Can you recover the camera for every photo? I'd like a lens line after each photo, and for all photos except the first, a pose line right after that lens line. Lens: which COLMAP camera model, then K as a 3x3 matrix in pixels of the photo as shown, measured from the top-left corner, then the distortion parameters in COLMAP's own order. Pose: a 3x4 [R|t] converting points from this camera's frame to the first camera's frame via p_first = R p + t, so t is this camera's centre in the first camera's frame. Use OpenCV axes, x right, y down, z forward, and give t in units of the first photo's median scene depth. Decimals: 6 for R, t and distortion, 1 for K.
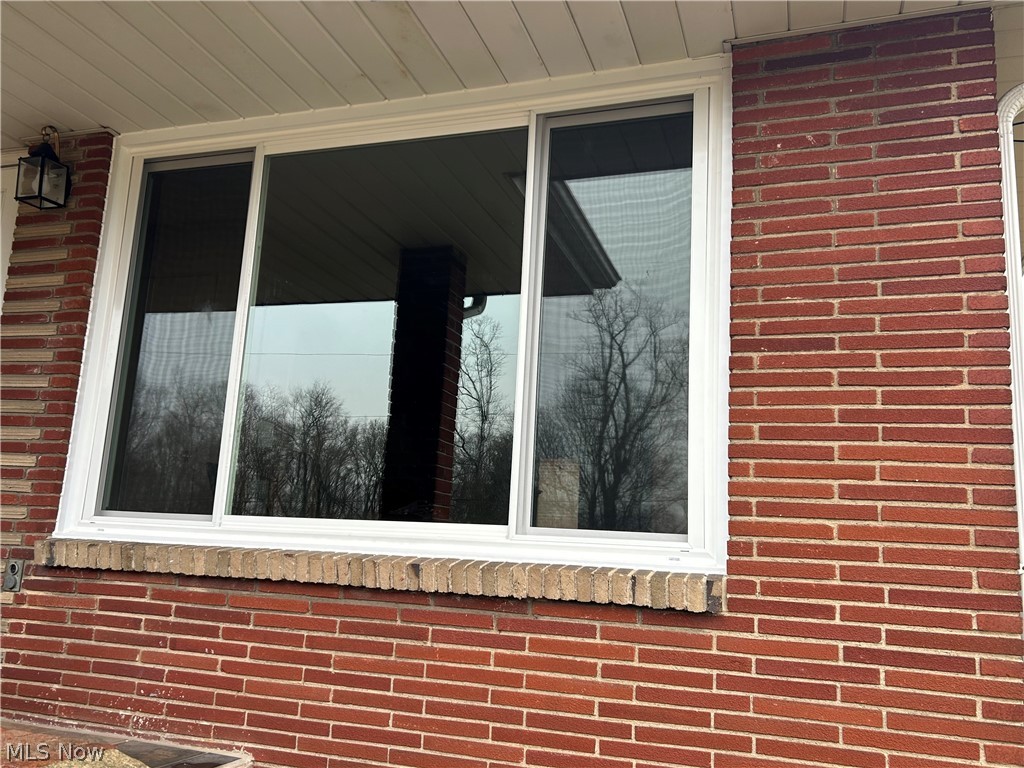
lens RADIAL K [[863.7, 0, 512.0], [0, 863.7, 384.0], [0, 0, 1]] dist [0.002567, 0.000728]
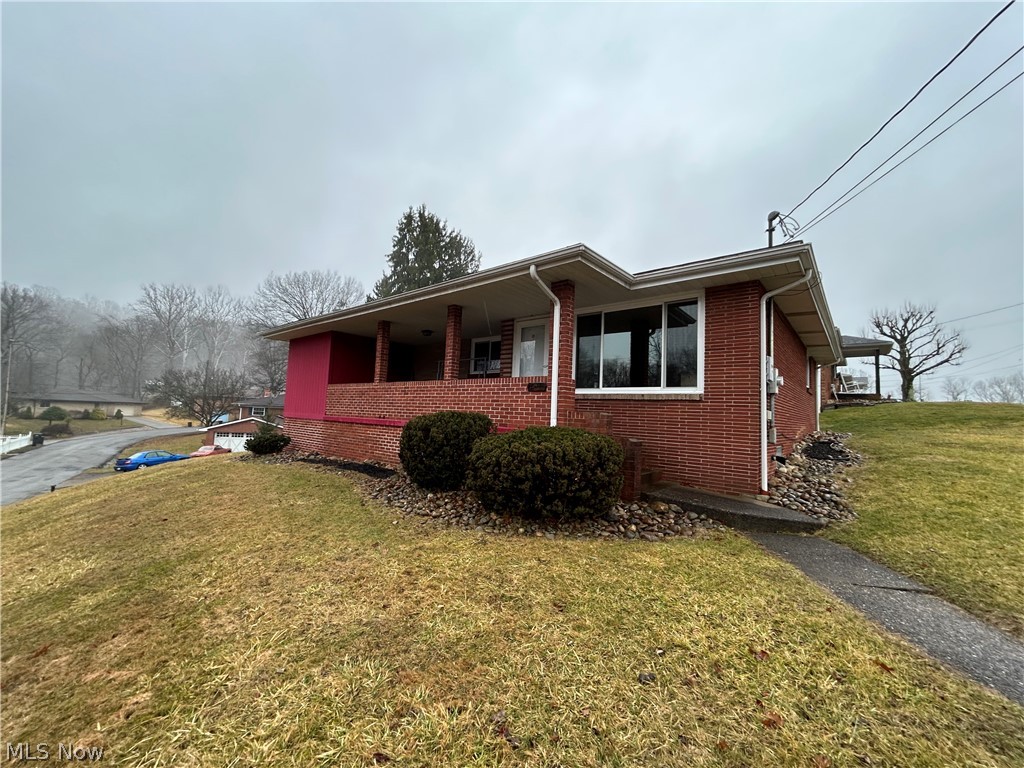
lens RADIAL K [[406.9, 0, 512.5], [0, 406.9, 400.7], [0, 0, 1]] dist [0.001187, 0.000203]
pose [[0.926786, -0.034297, -0.374021, 0.079237], [0.093749, 0.985426, 0.141939, -0.182021], [0.363702, -0.166611, 0.916494, -1.554470]]
